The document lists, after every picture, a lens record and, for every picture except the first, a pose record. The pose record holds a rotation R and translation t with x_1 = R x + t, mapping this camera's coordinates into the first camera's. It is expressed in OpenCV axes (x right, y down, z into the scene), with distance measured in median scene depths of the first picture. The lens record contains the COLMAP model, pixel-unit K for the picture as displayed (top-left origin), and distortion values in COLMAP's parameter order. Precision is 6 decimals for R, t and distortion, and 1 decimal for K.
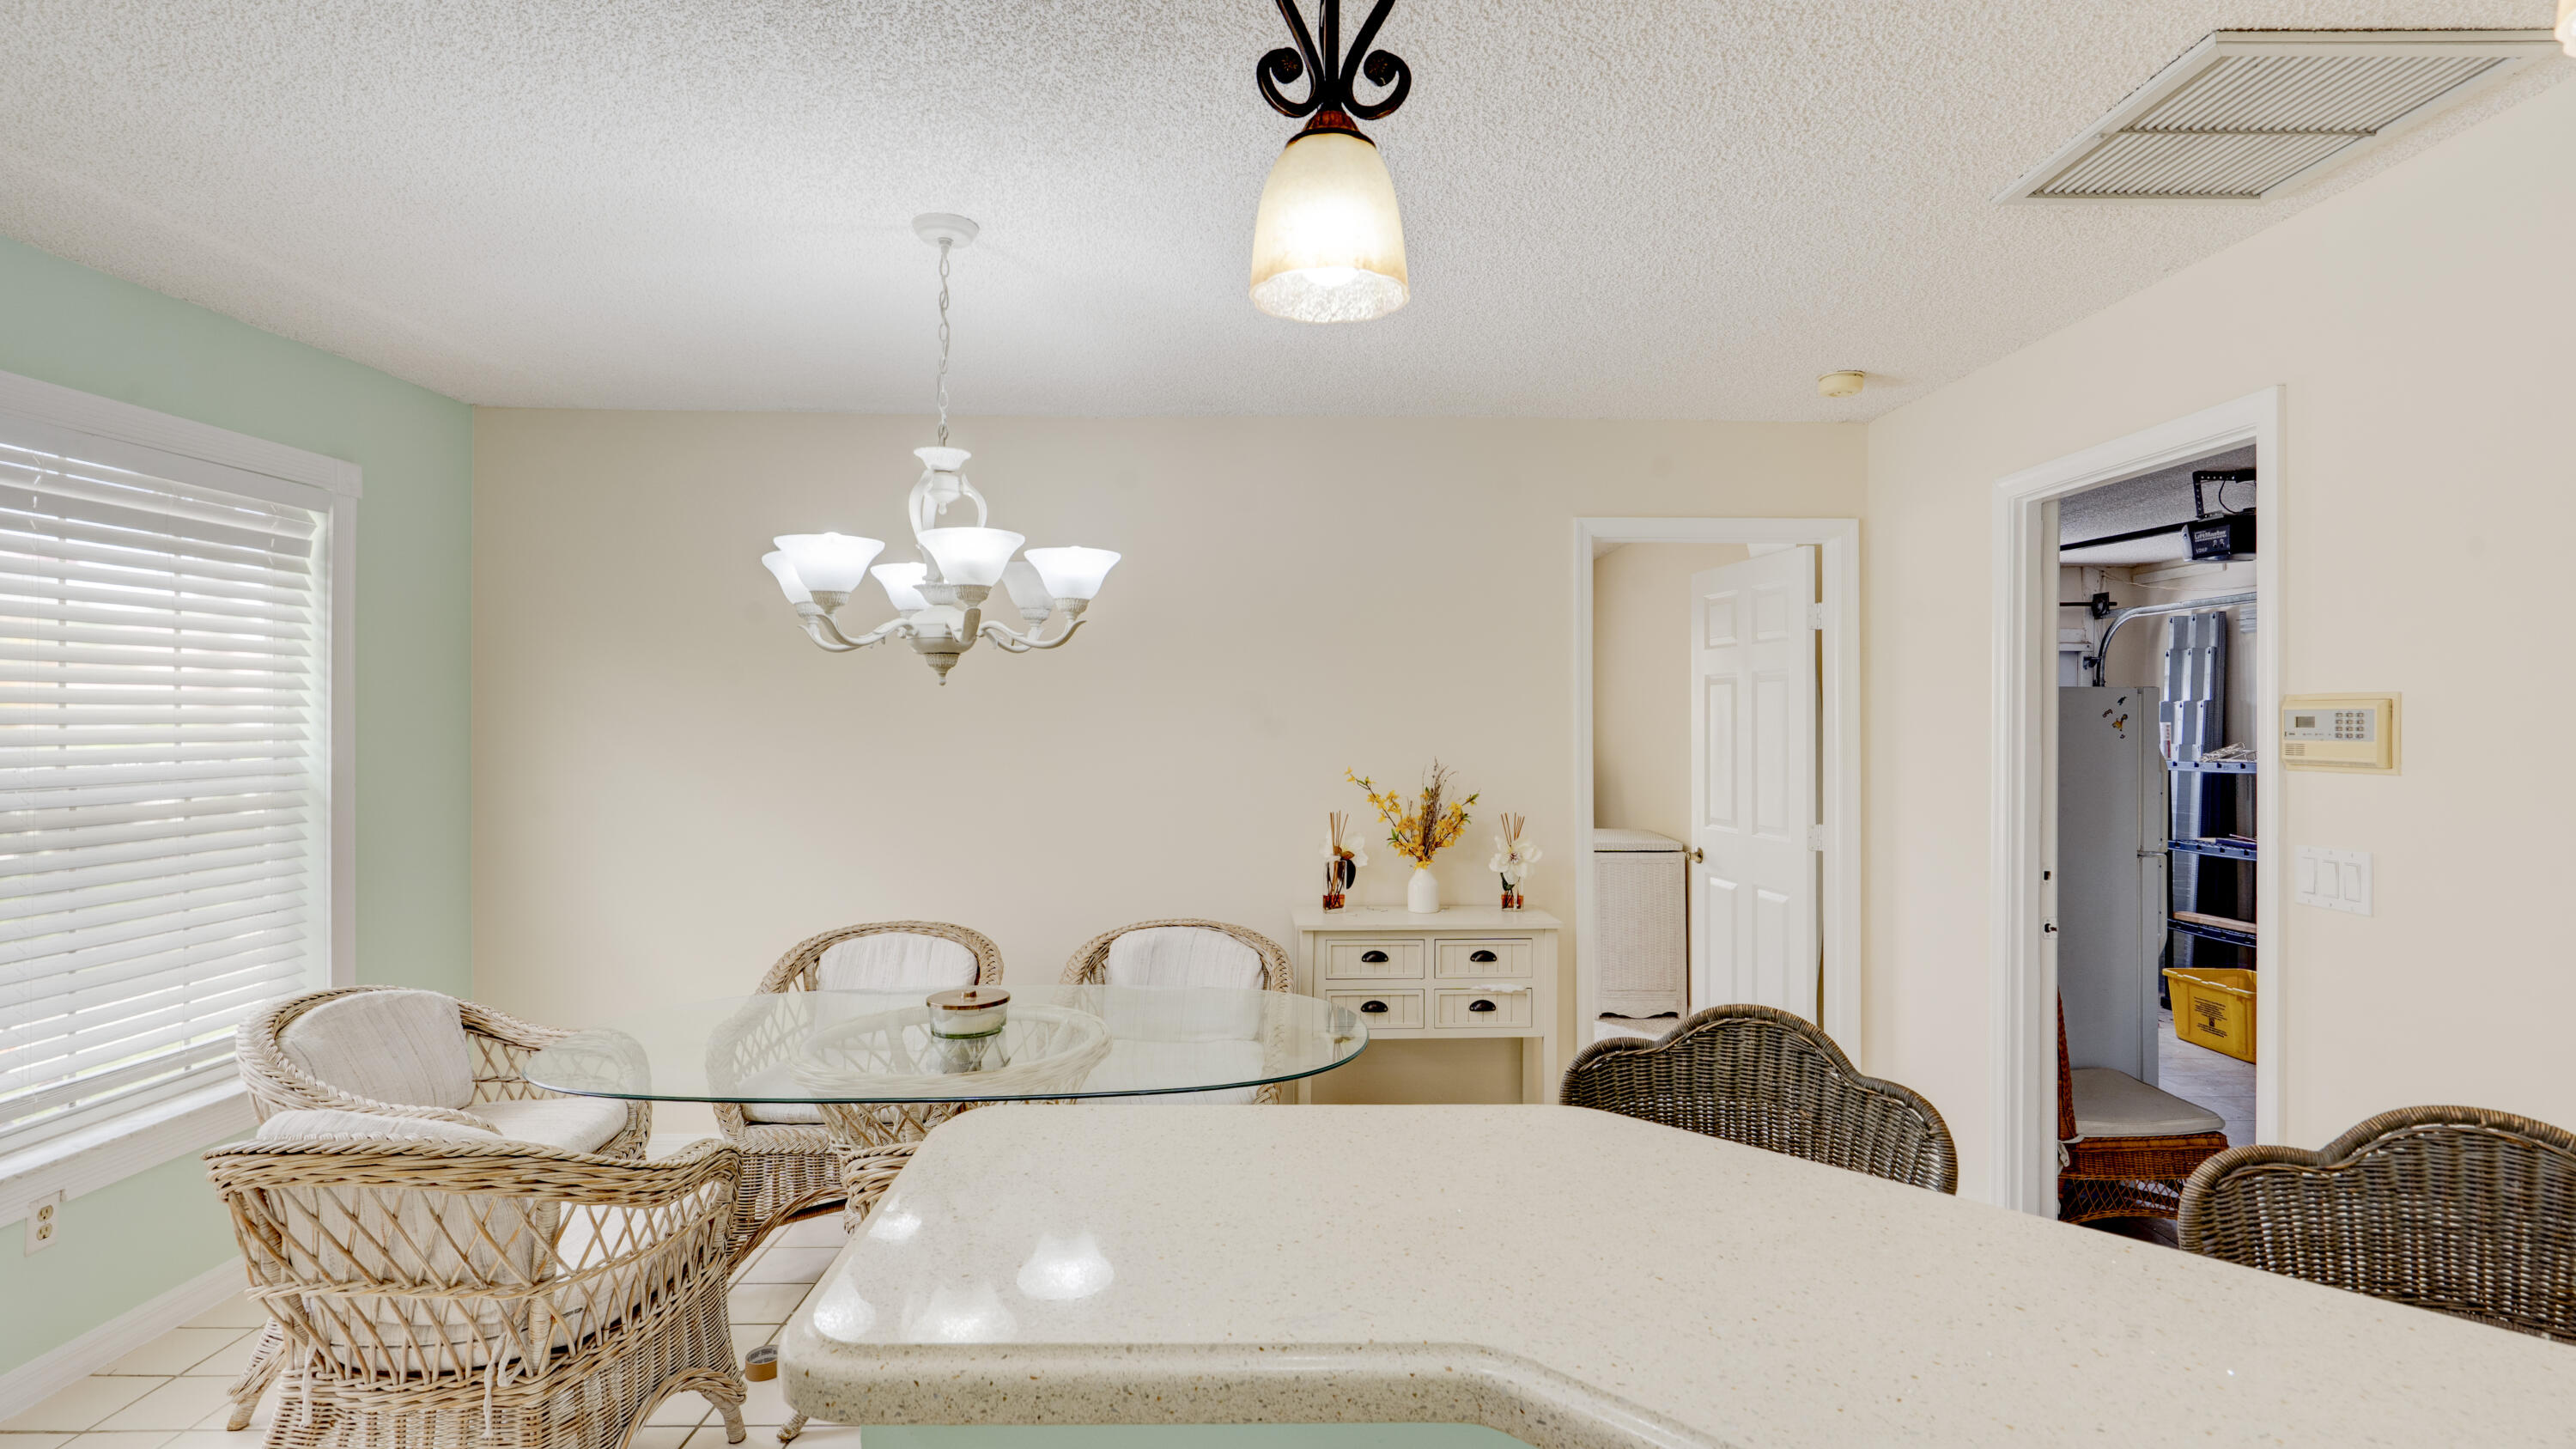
lens RADIAL K [[1194.7, 0, 1298.7], [0, 1194.7, 712.1], [0, 0, 1]] dist [-0.003456, 0.001273]
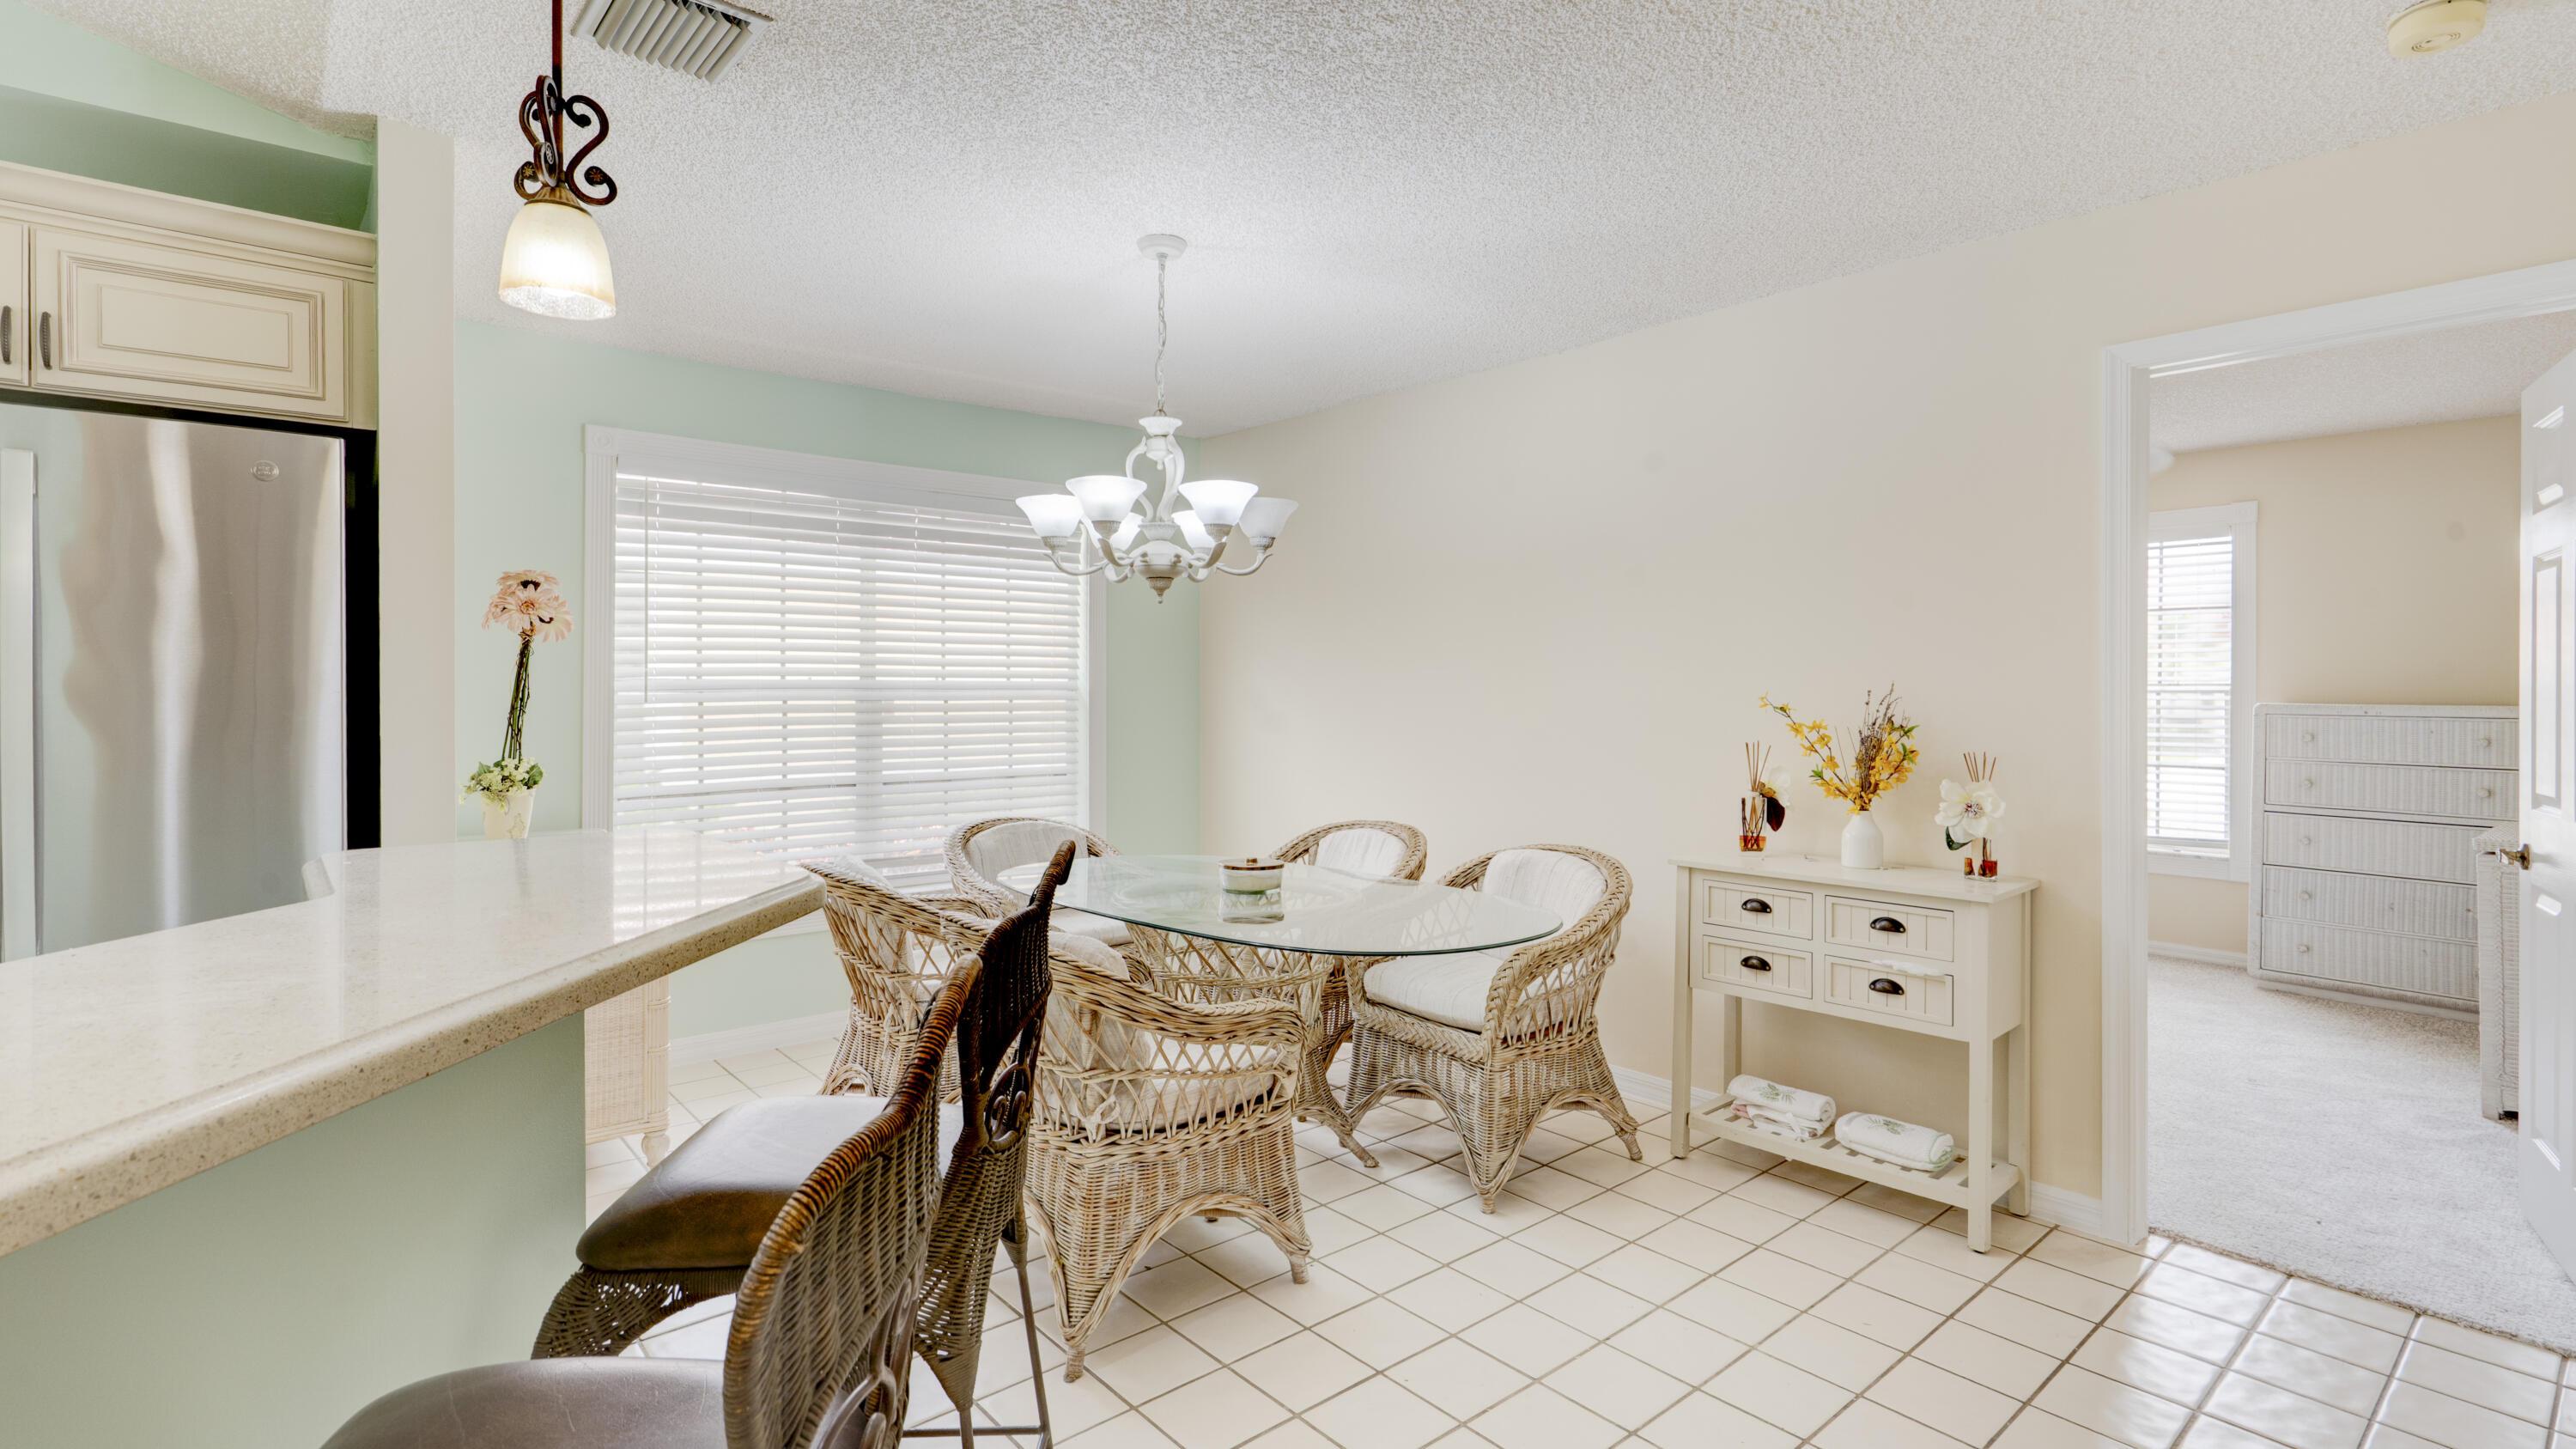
lens RADIAL K [[1194.7, 0, 1285.9], [0, 1194.7, 685.9], [0, 0, 1]] dist [-0.003456, 0.001273]
pose [[0.651066, -0.002238, -0.759018, 0.529188], [0.003157, 0.999995, -0.000241, 0.045824], [0.759015, -0.002239, 0.651070, 0.183567]]
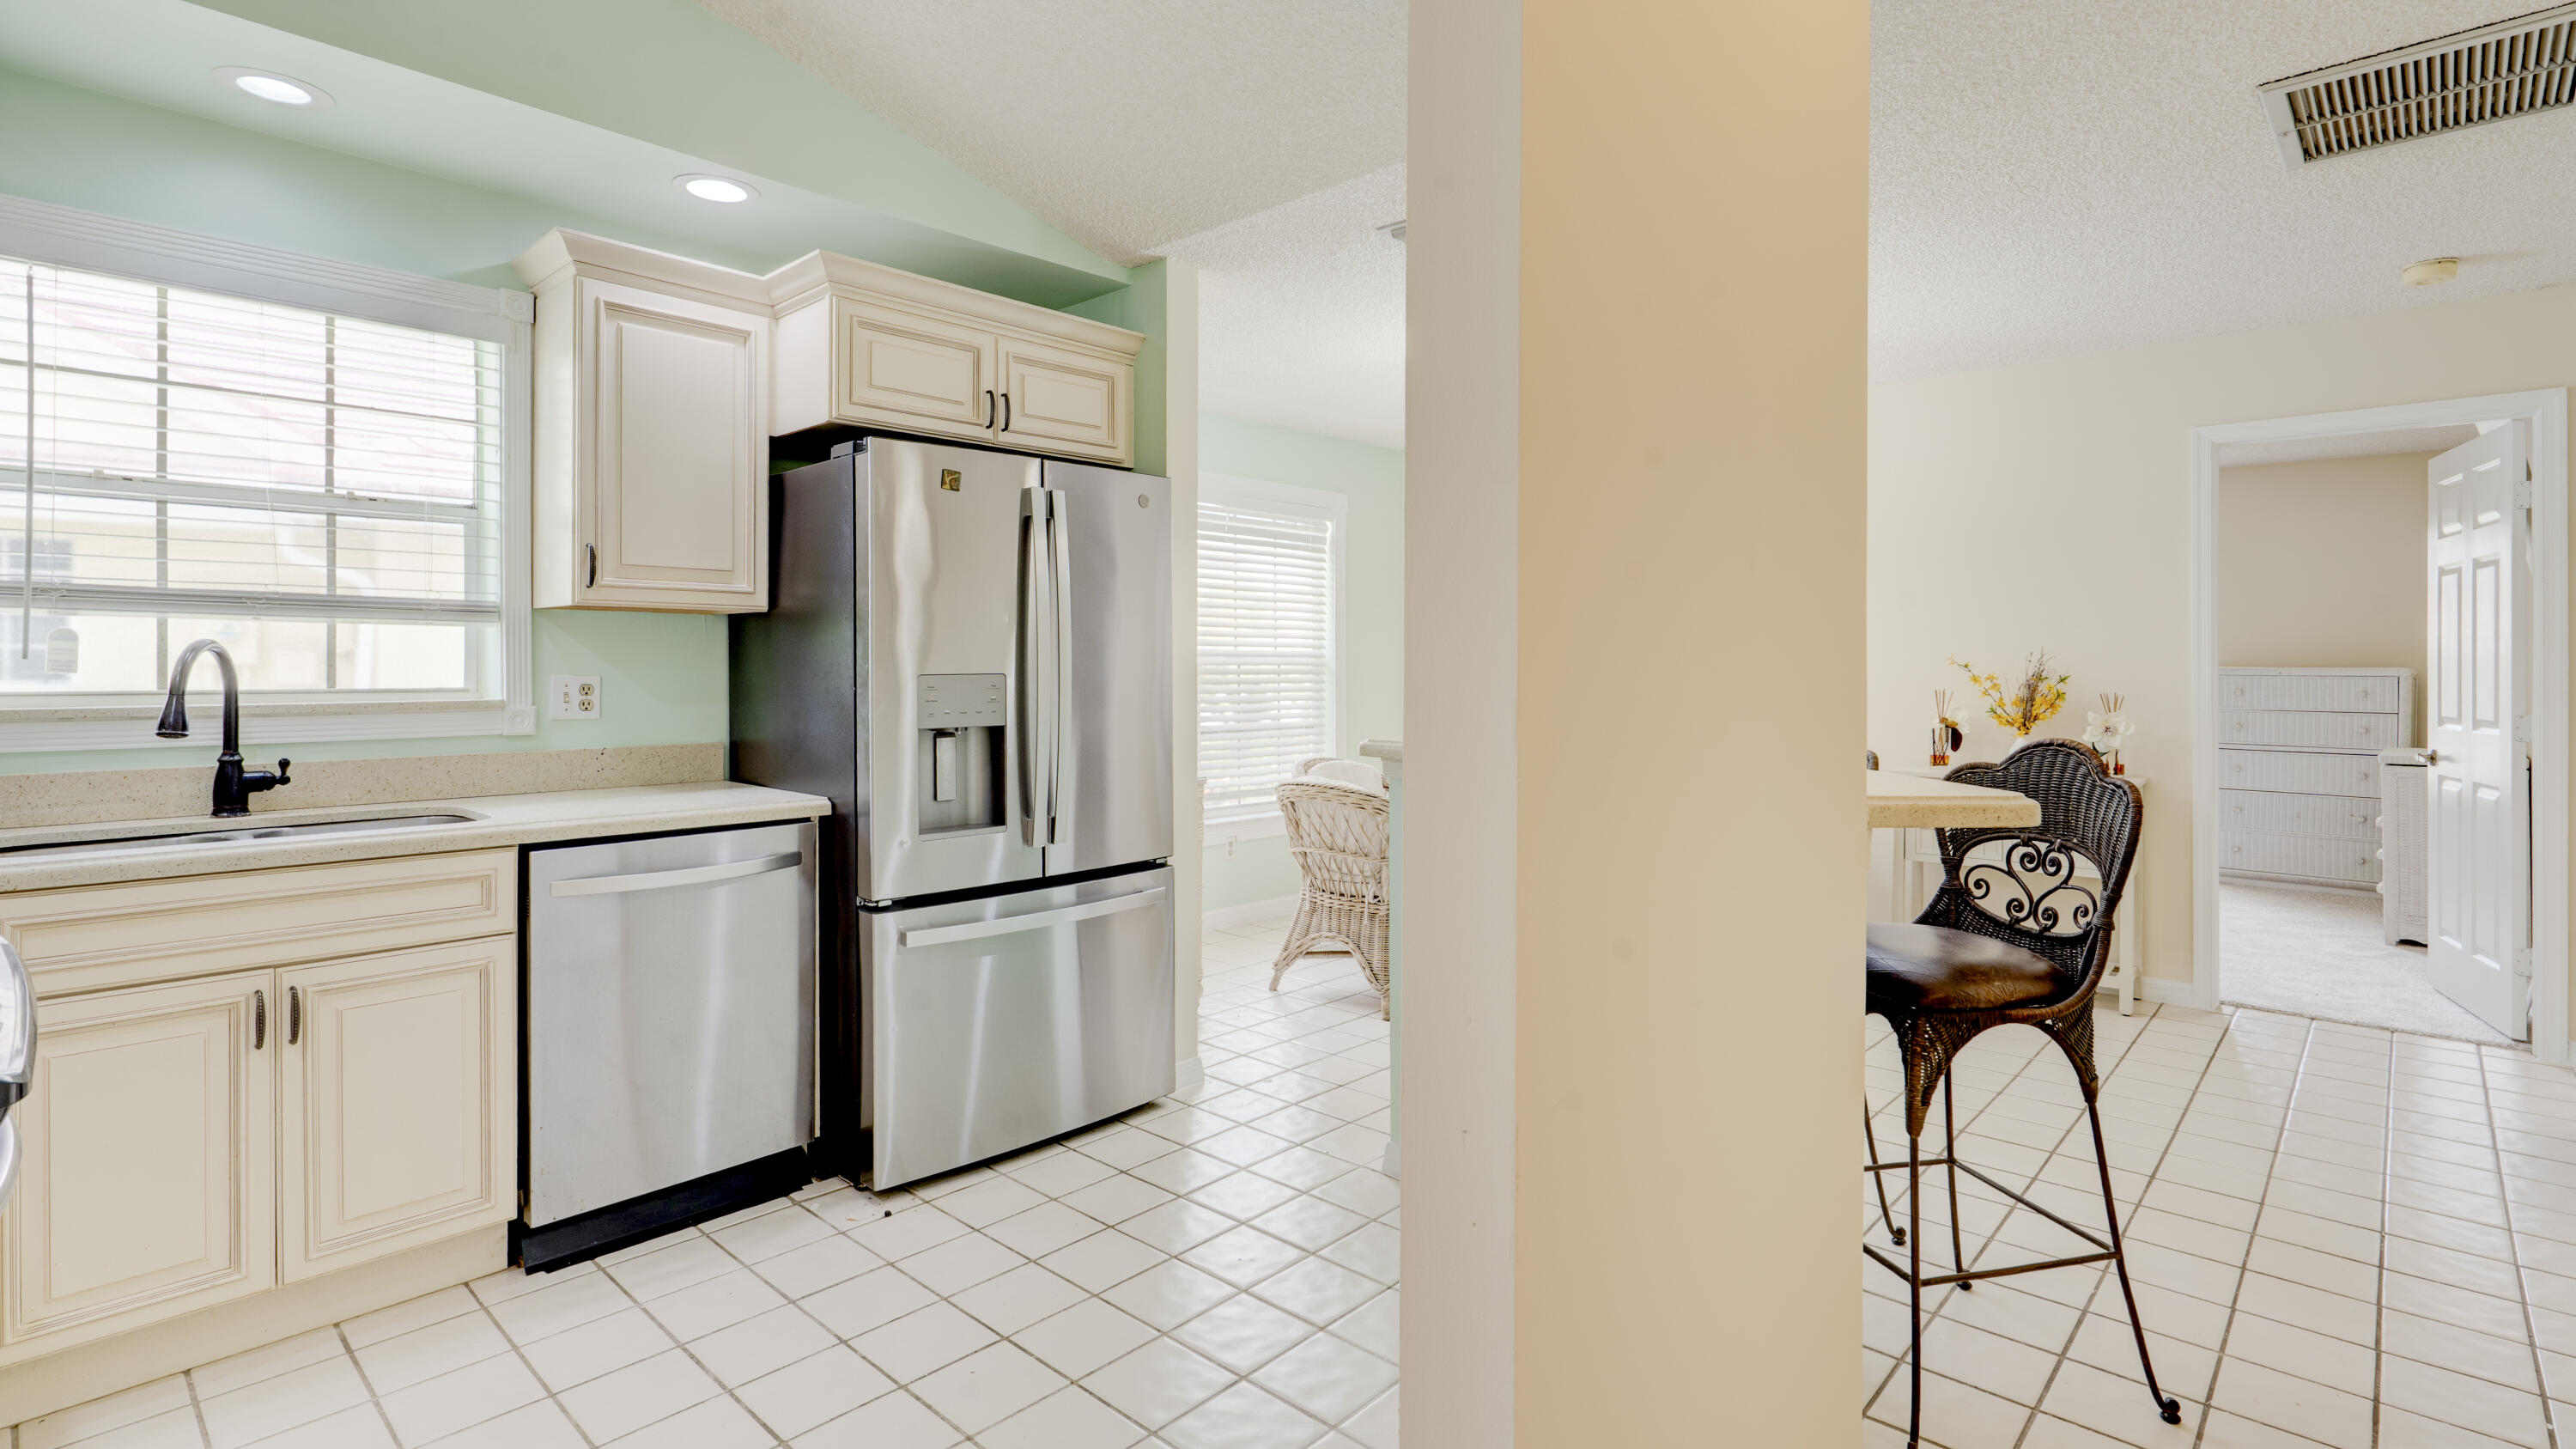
lens RADIAL K [[1194.7, 0, 1309.2], [0, 1194.7, 661.8], [0, 0, 1]] dist [-0.003456, 0.001273]
pose [[0.735329, -0.005228, -0.677691, 0.438938], [0.004226, 0.999986, -0.003129, 0.061603], [0.677698, -0.000563, 0.735341, -0.419098]]
